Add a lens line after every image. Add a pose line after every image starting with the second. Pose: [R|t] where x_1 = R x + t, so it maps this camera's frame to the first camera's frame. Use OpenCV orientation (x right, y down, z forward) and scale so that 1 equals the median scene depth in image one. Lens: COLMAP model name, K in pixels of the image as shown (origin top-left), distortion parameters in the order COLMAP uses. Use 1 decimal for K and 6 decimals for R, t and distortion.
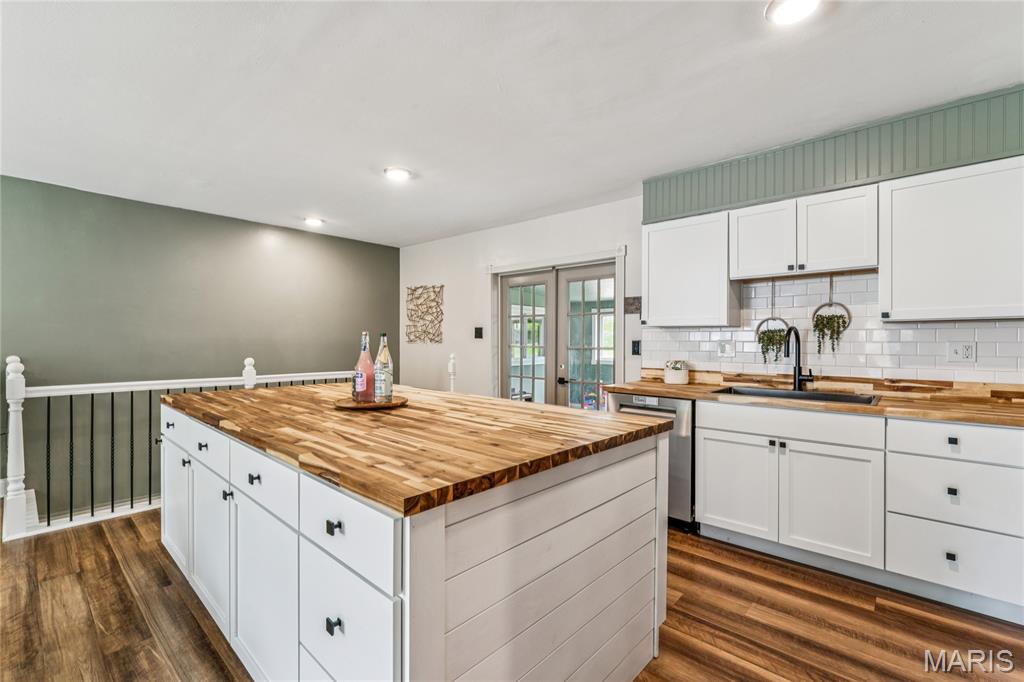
lens RADIAL K [[448.3, 0, 511.5], [0, 448.3, 342.6], [0, 0, 1]] dist [0.000220, 0.000005]
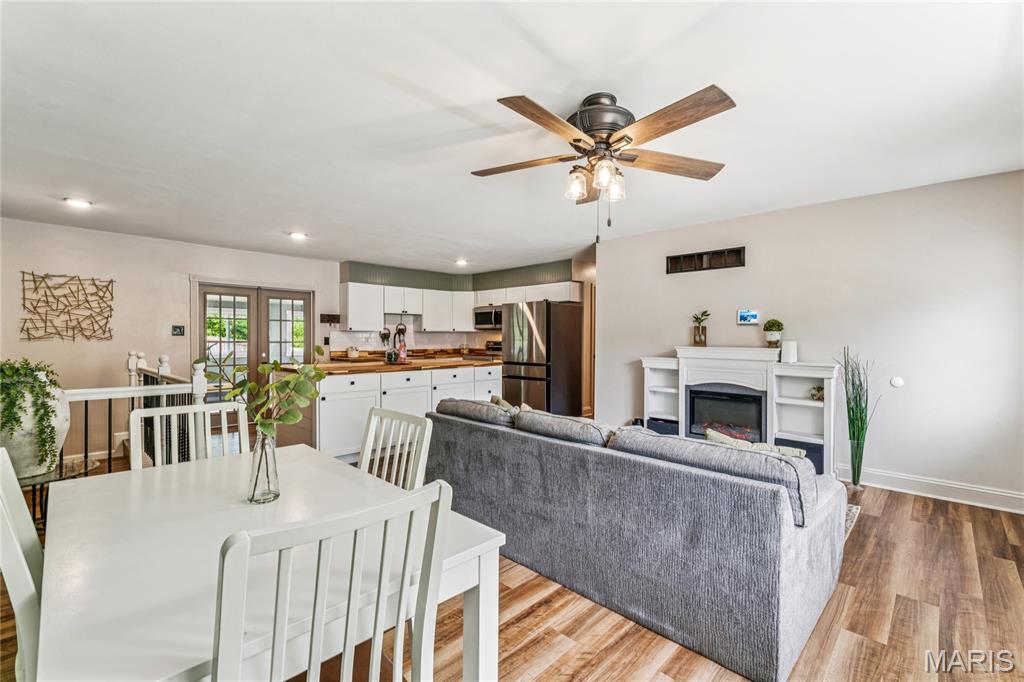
lens RADIAL K [[448.3, 0, 511.1], [0, 448.3, 339.7], [0, 0, 1]] dist [0.000220, 0.000005]
pose [[0.043660, -0.009595, 0.999000, -1.852610], [0.001664, 0.999953, 0.009532, -0.013263], [-0.999045, 0.001246, 0.043674, 0.165146]]
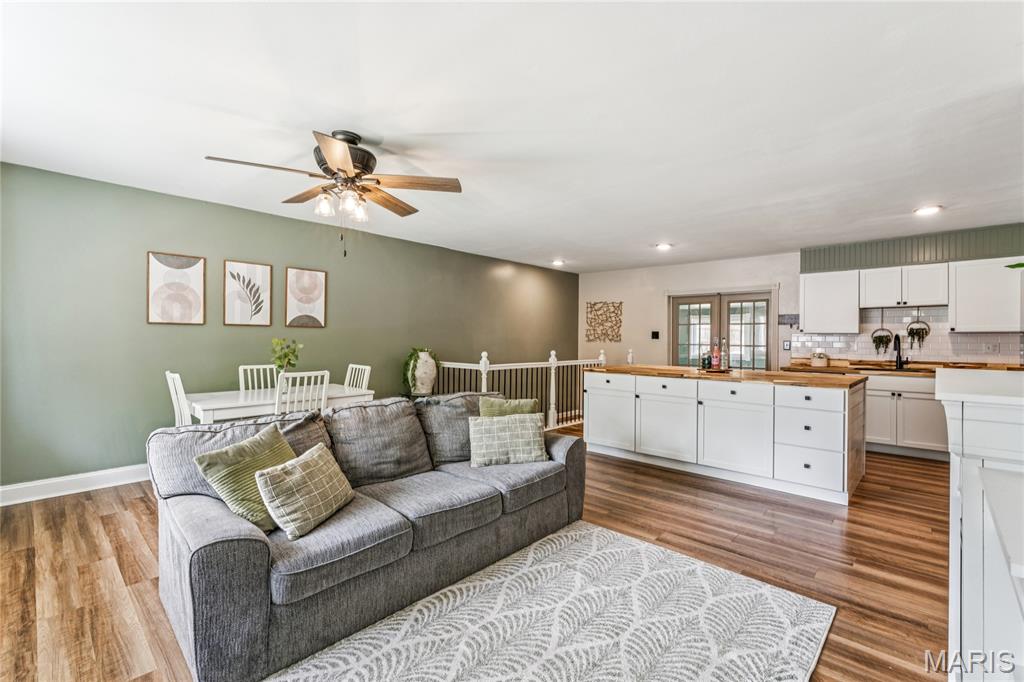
lens RADIAL K [[448.3, 0, 514.3], [0, 448.3, 339.3], [0, 0, 1]] dist [0.000220, 0.000005]
pose [[0.999910, 0.003515, -0.012964, -0.818857], [-0.003567, 0.999986, -0.004018, -0.001372], [0.012950, 0.004064, 0.999908, -0.765393]]
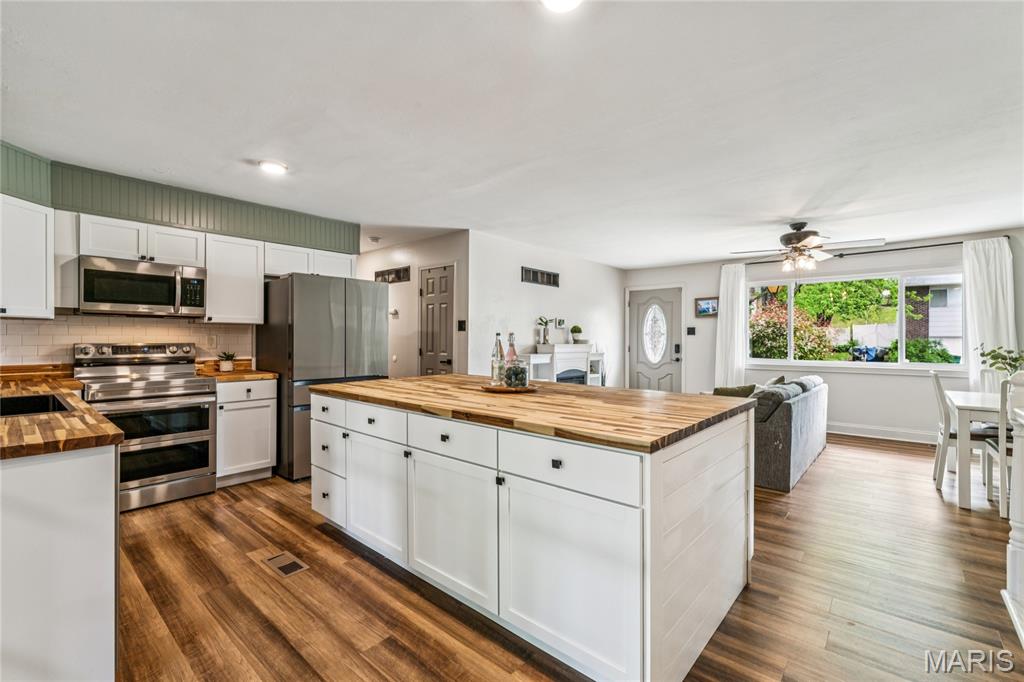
lens RADIAL K [[448.3, 0, 518.1], [0, 448.3, 340.3], [0, 0, 1]] dist [0.000220, 0.000005]
pose [[-0.999530, -0.008534, -0.029441, -0.193307], [-0.008771, 0.999930, 0.007922, -0.006514], [0.029371, 0.008177, -0.999535, 1.484821]]
